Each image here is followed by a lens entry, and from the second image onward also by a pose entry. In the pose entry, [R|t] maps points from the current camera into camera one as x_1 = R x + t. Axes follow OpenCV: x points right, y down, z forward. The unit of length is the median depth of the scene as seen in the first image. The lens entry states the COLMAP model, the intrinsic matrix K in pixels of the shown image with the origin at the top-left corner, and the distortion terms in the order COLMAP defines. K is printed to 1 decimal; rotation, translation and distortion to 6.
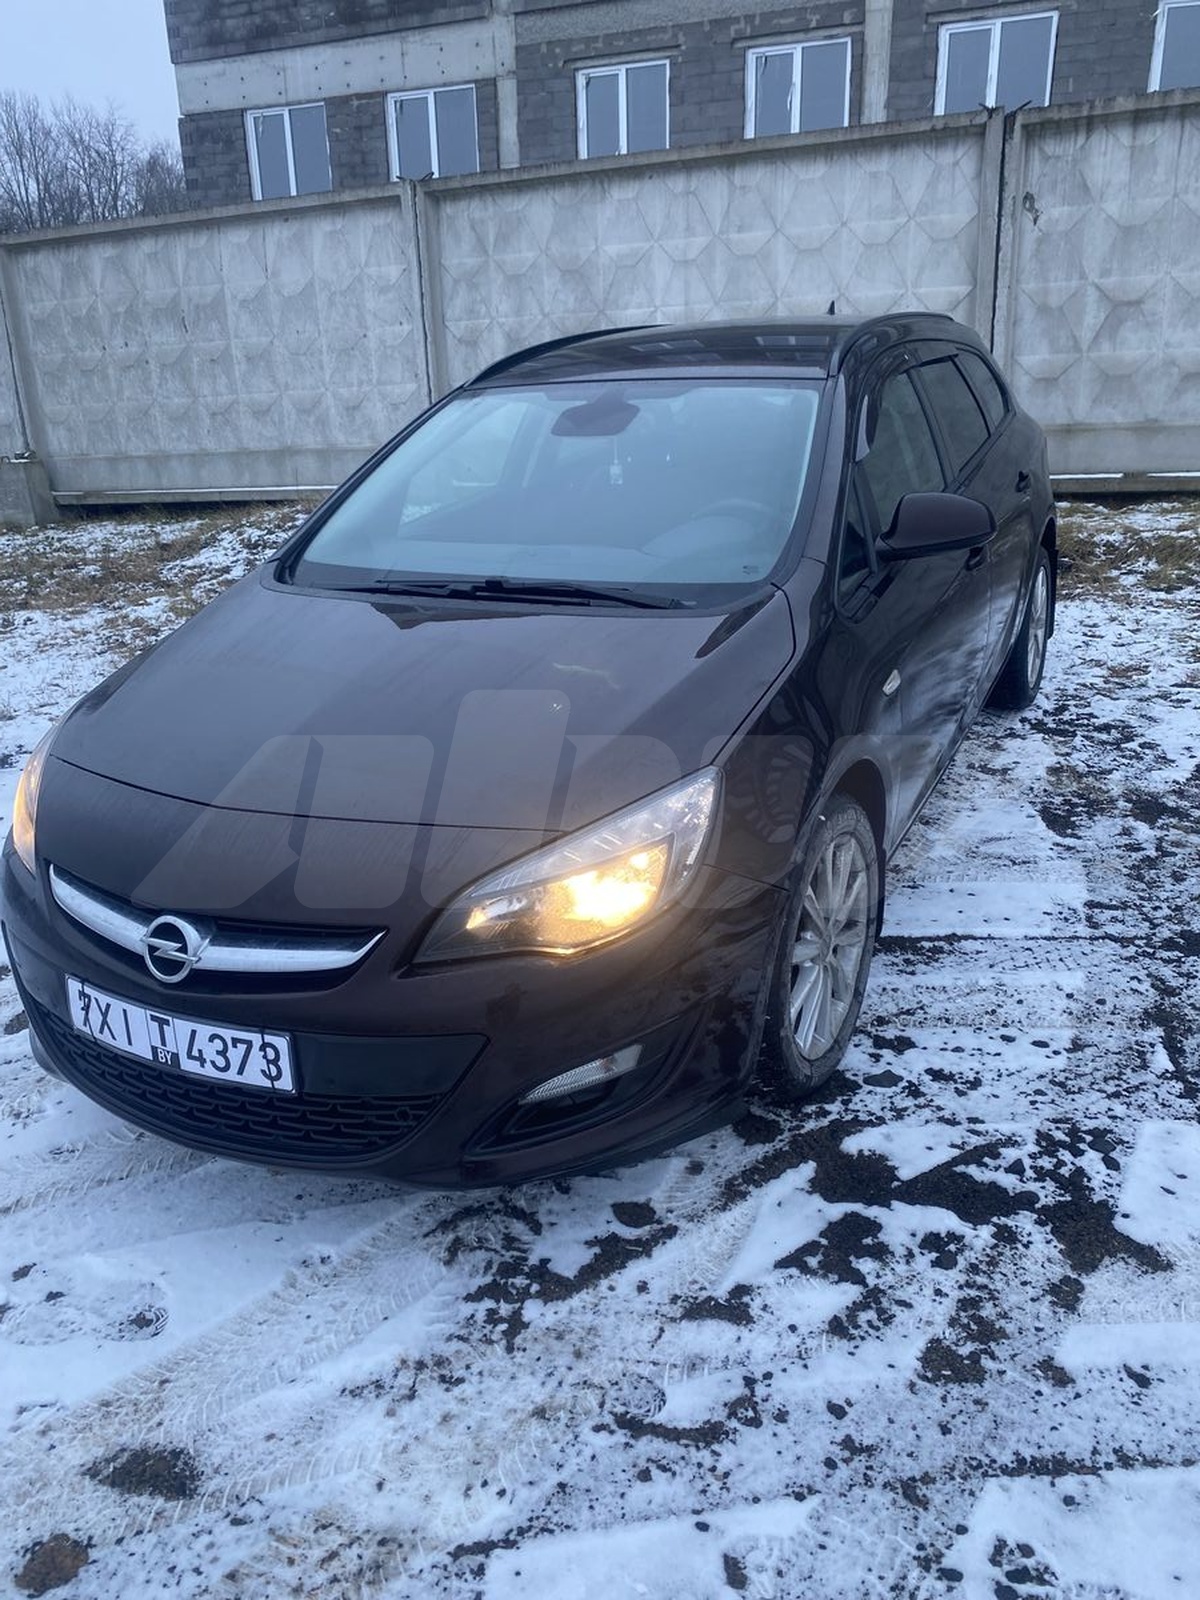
lens RADIAL K [[1203.6, 0, 597.7], [0, 1203.6, 795.3], [0, 0, 1]] dist [-0.000296, -0.001998]
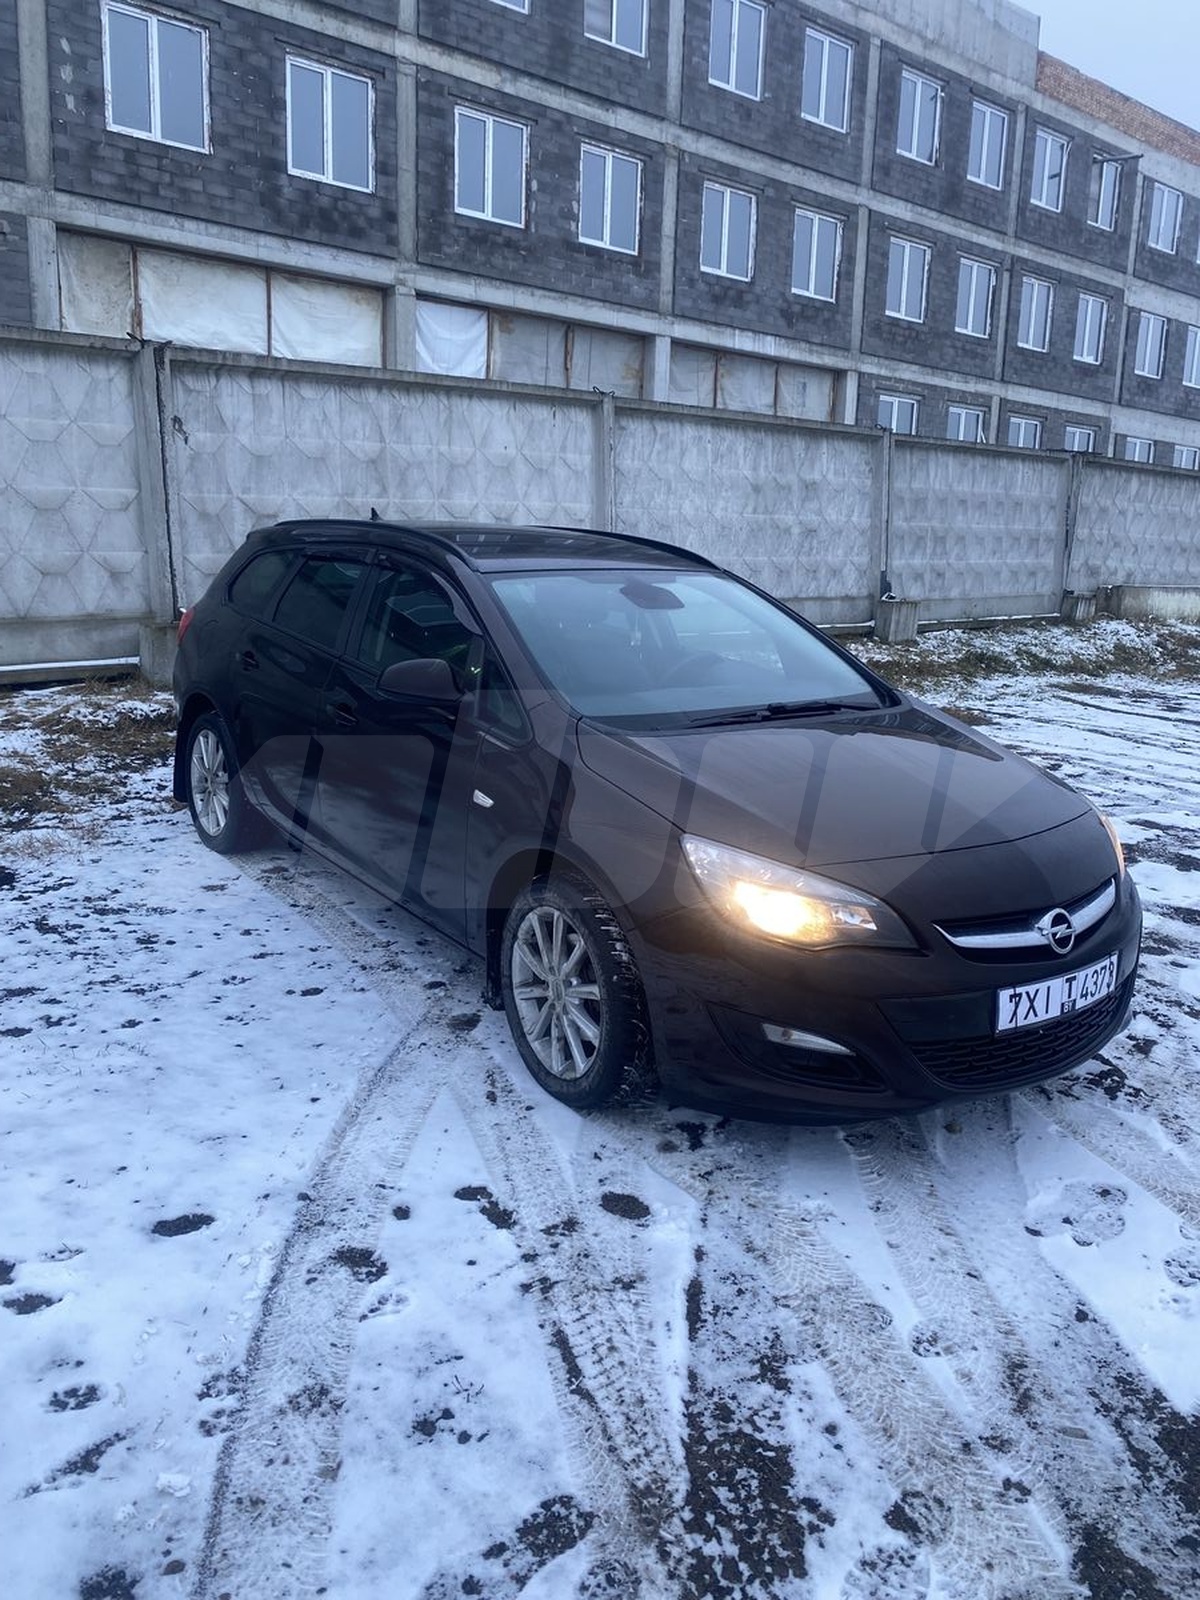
lens RADIAL K [[1211.5, 0, 618.2], [0, 1211.5, 779.7], [0, 0, 1]] dist [0.012278, -0.005169]
pose [[0.438261, -0.125659, 0.890021, -0.536088], [0.273501, 0.961871, 0.001127, -0.057753], [-0.856227, 0.242928, 0.455918, 0.204670]]
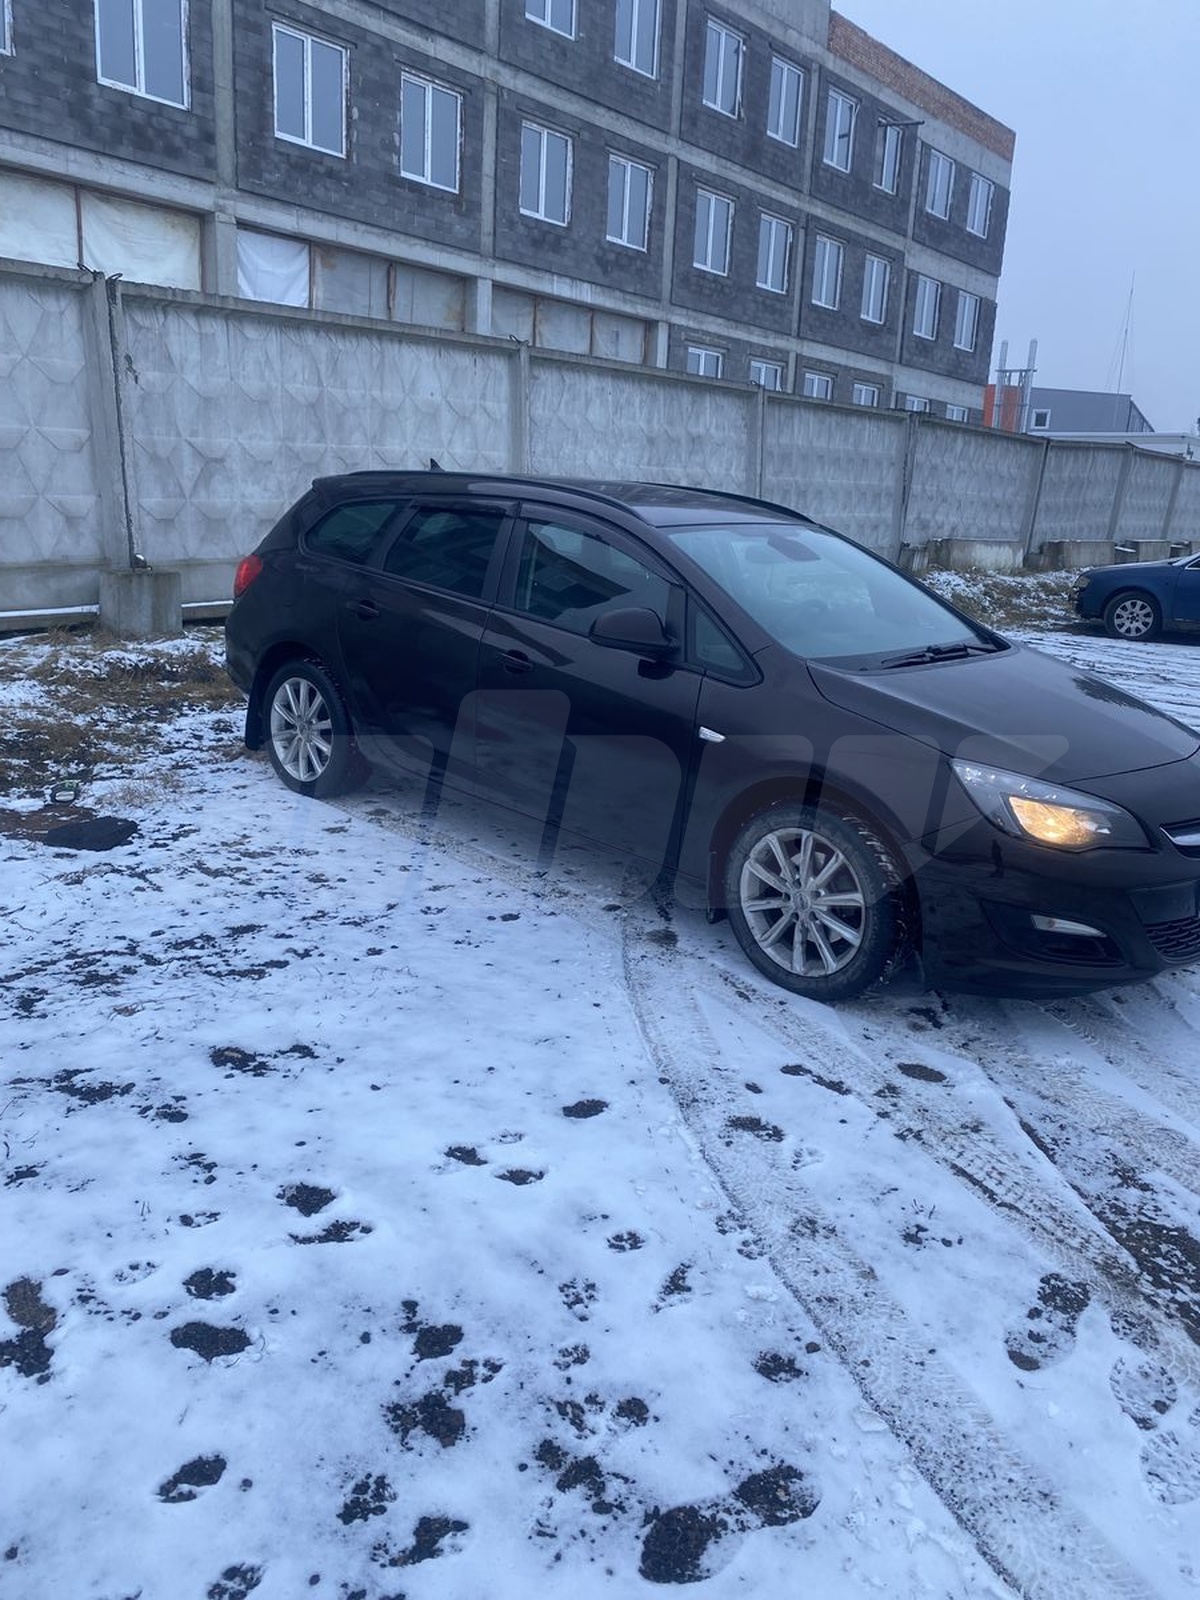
lens RADIAL K [[1208.0, 0, 600.0], [0, 1208.0, 800.0], [0, 0, 1]] dist [0.005167, 0.001691]
pose [[0.273826, -0.187601, 0.943305, -0.655219], [0.286047, 0.952295, 0.106354, -0.108530], [-0.918257, 0.240708, 0.314426, 0.360074]]
